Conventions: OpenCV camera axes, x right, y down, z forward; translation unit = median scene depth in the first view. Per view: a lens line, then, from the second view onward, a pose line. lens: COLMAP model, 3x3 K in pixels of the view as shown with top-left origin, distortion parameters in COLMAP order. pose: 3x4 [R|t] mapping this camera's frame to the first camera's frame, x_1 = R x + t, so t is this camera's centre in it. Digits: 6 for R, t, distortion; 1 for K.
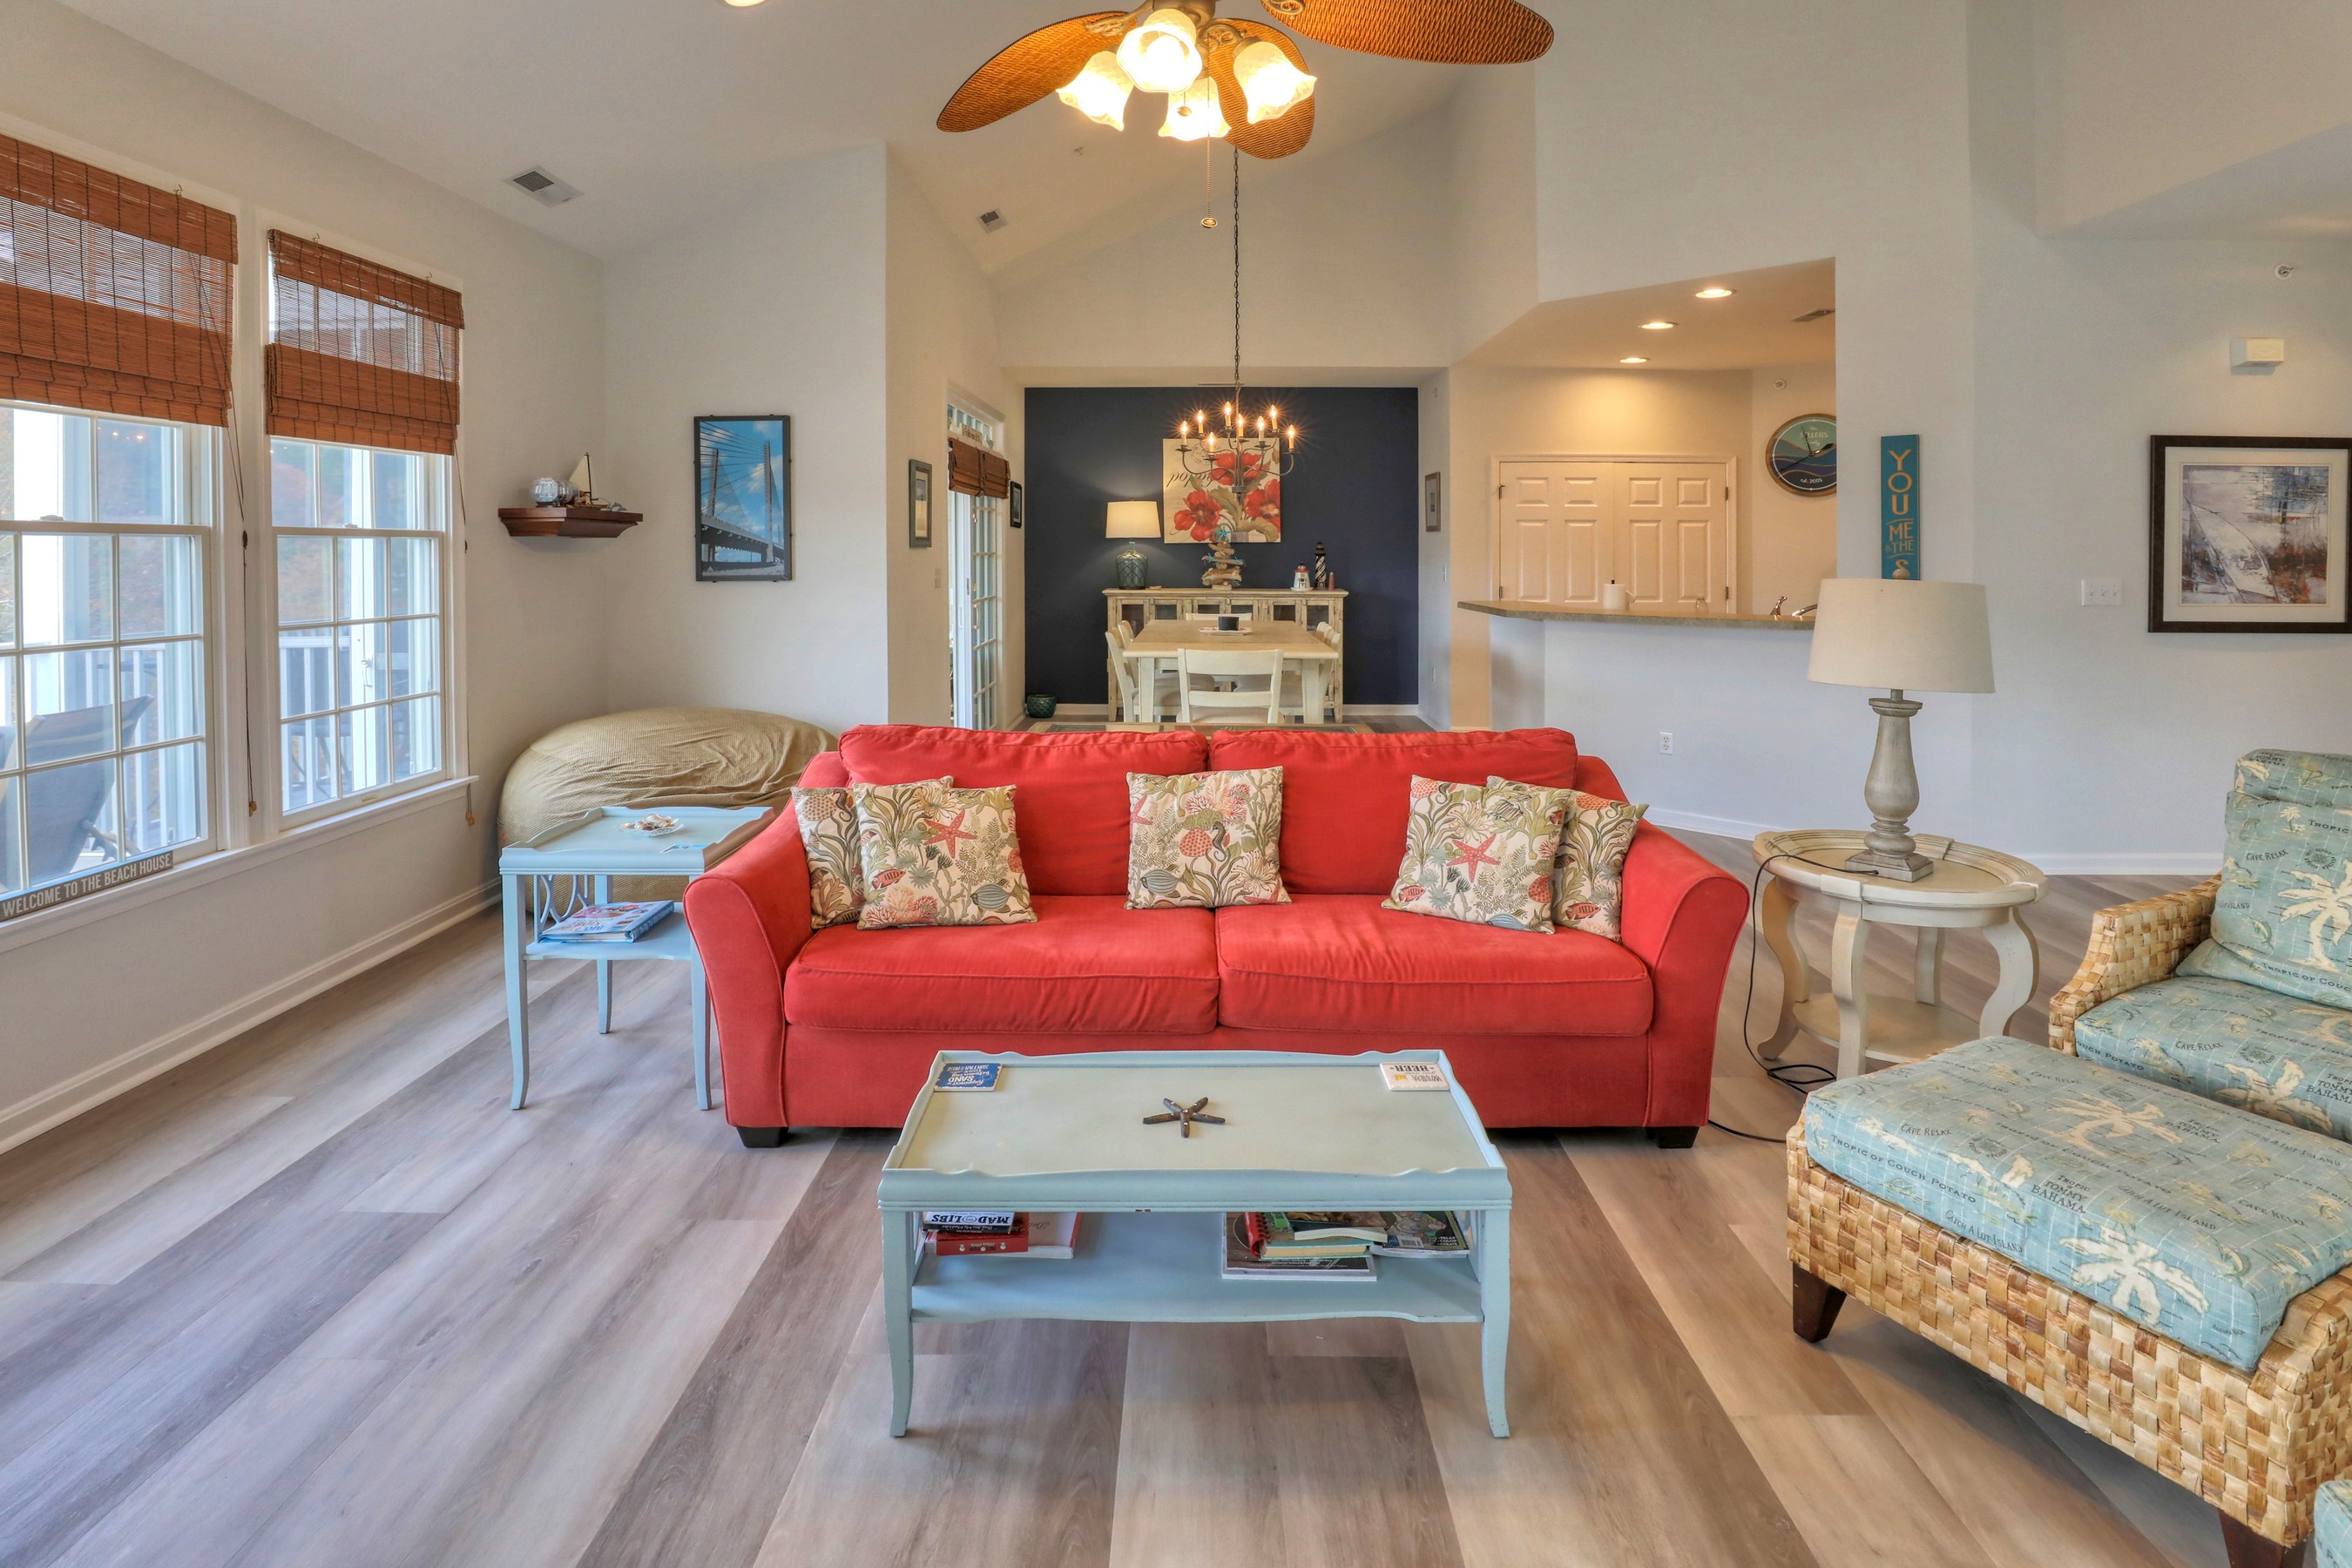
lens RADIAL K [[1304.5, 0, 1158.6], [0, 1304.5, 543.0], [0, 0, 1]] dist [0.011155, -0.002734]
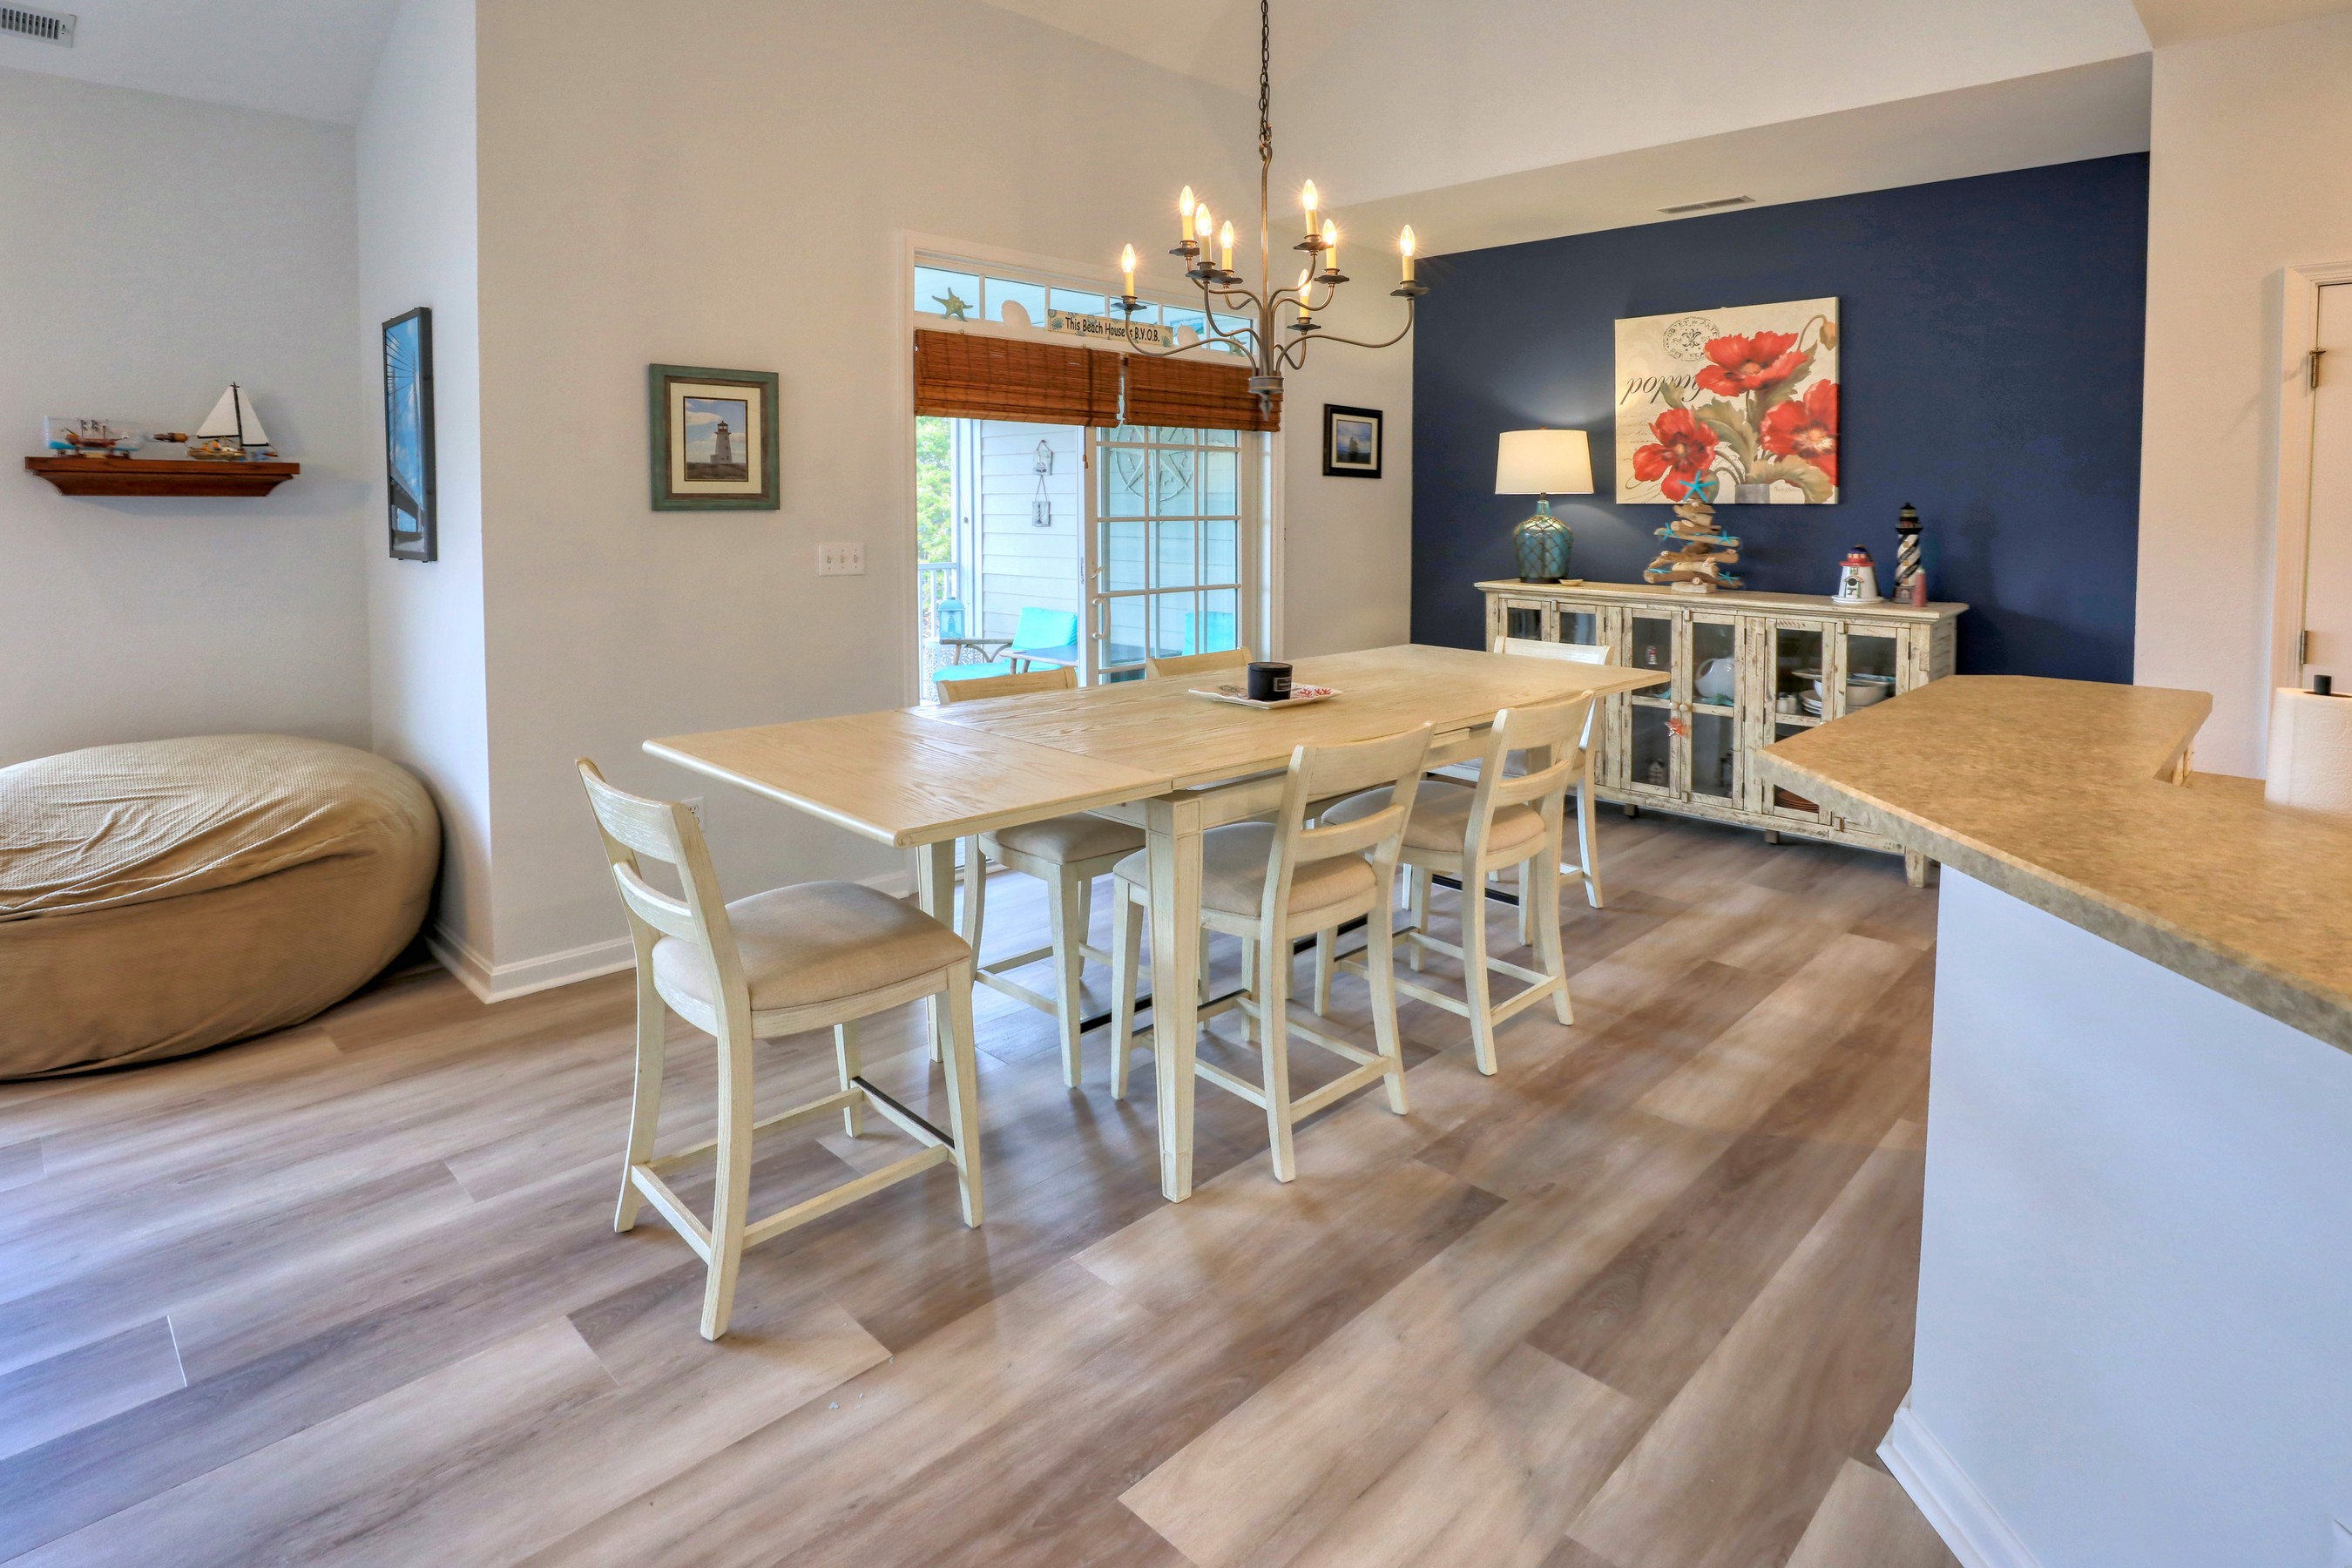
lens RADIAL K [[1232.0, 0, 1125.1], [0, 1232.0, 547.5], [0, 0, 1]] dist [-0.040051, 0.011783]
pose [[0.716034, 0.032827, -0.697293, 0.293098], [-0.003107, 0.999034, 0.043842, -0.004555], [0.698058, -0.029226, 0.715444, 0.603673]]
